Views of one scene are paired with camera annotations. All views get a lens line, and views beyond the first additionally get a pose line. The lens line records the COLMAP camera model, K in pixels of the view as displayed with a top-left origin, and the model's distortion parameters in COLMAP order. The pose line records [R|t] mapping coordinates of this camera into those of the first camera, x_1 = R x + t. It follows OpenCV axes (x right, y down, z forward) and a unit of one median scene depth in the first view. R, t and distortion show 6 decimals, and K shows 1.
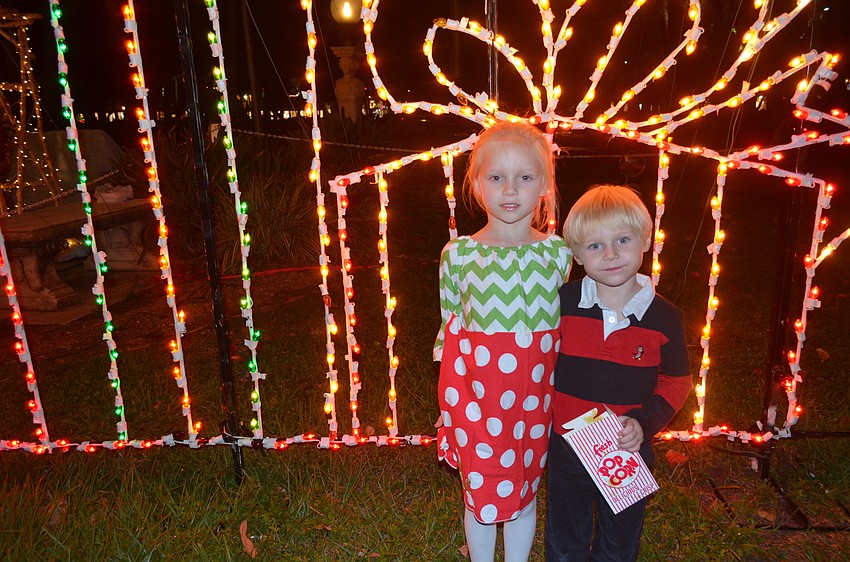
lens RADIAL K [[630.9, 0, 423.5], [0, 630.9, 280.3], [0, 0, 1]] dist [-0.043259, 0.003246]
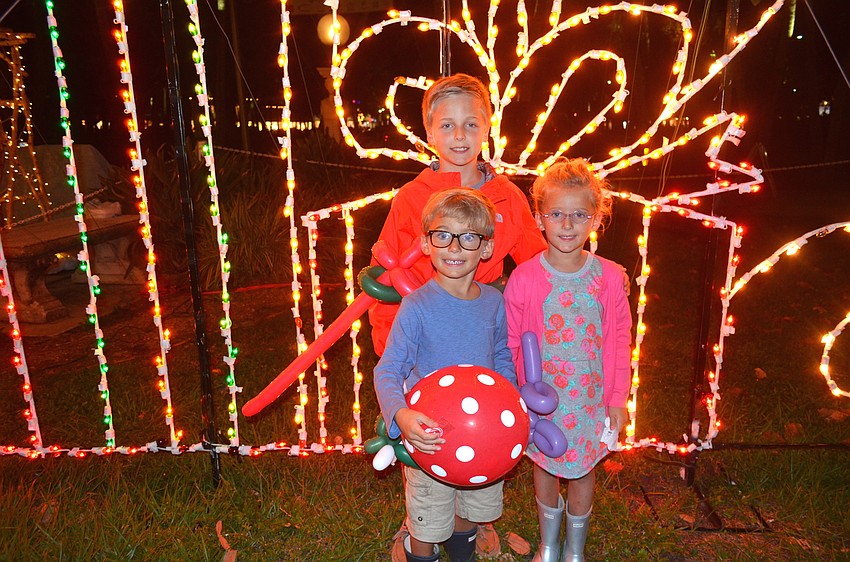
lens RADIAL K [[630.9, 0, 426.6], [0, 630.9, 279.5], [0, 0, 1]] dist [-0.043259, 0.003246]
pose [[0.999570, 0.013562, 0.025980, 0.045944], [-0.013040, 0.999712, -0.020166, -0.024951], [-0.026246, 0.019819, 0.999459, -0.127393]]
